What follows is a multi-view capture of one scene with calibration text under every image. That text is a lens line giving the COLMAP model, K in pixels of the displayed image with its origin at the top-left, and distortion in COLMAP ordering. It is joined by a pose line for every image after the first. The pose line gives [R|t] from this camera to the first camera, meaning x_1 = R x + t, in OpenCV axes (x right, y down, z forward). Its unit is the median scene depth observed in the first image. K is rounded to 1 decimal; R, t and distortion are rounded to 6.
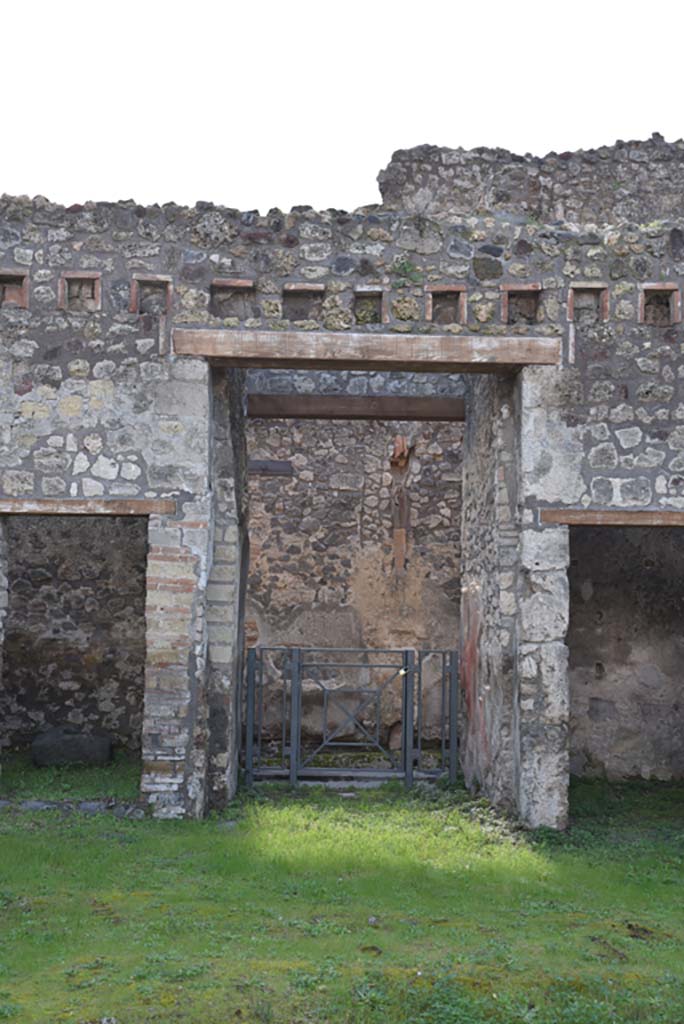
lens RADIAL K [[1372.5, 0, 342.0], [0, 1372.5, 512.0], [0, 0, 1]] dist [0.016233, 0.007540]
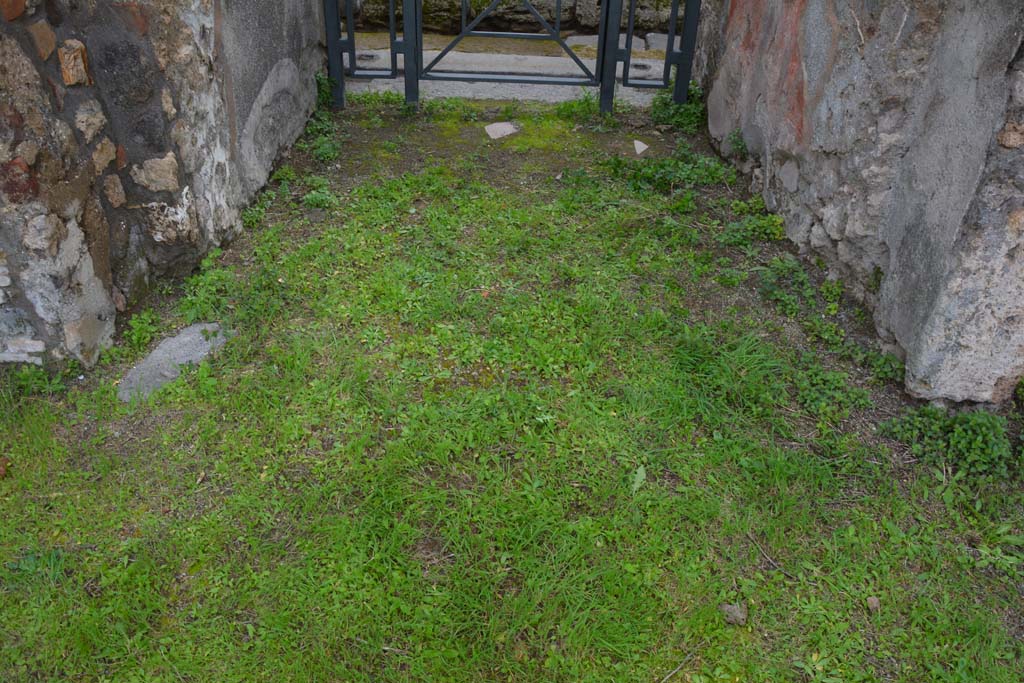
lens RADIAL K [[792.8, 0, 512.0], [0, 792.8, 341.5], [0, 0, 1]] dist [-0.157216, 0.128225]
pose [[0.999412, 0.031368, -0.013844, 0.011543], [-0.015499, 0.773455, 0.633661, 0.046250], [0.030584, -0.633074, 0.773487, 0.488192]]
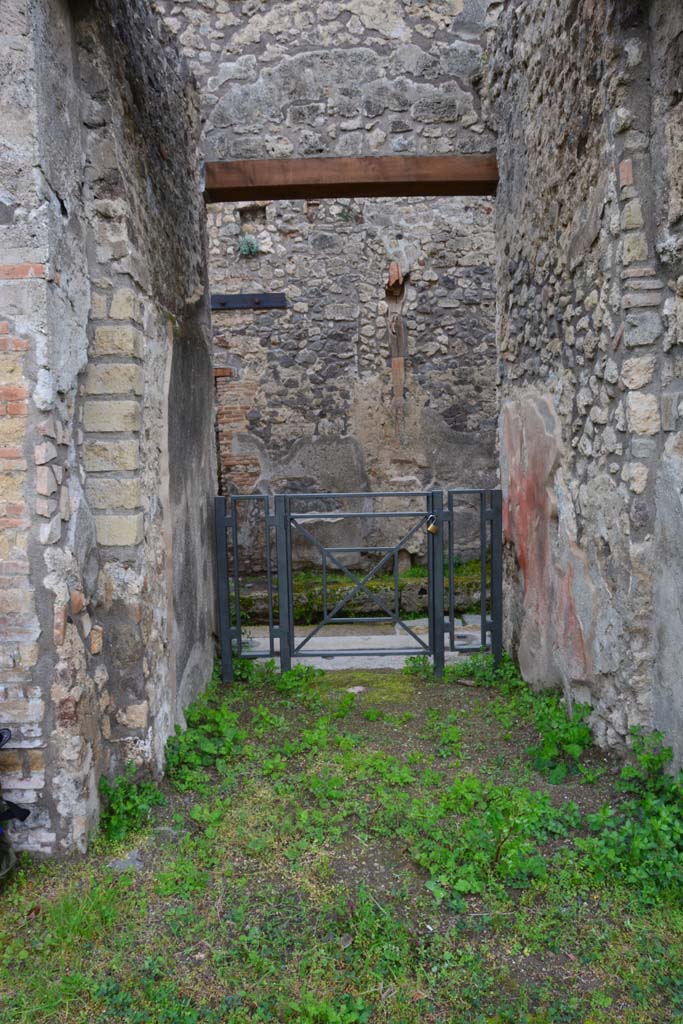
lens RADIAL K [[785.8, 0, 341.5], [0, 785.8, 512.0], [0, 0, 1]] dist [-0.165373, 0.110798]
pose [[0.999093, -0.041972, -0.007170, 0.001068], [0.042577, 0.986718, 0.156766, 0.032192], [0.000495, -0.156929, 0.987610, 0.428458]]
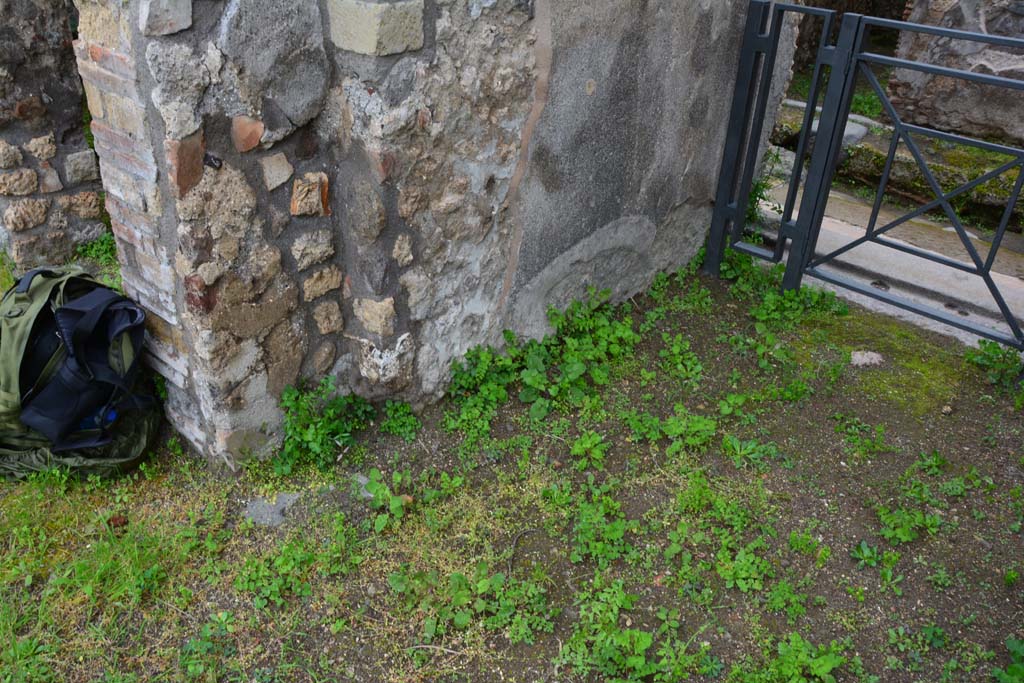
lens RADIAL K [[785.8, 0, 512.0], [0, 785.8, 341.5], [0, 0, 1]] dist [-0.165373, 0.110798]
pose [[0.751017, 0.353815, -0.557483, 0.039118], [0.001301, 0.843516, 0.537103, 0.043155], [0.660281, -0.404099, 0.633035, 0.540042]]
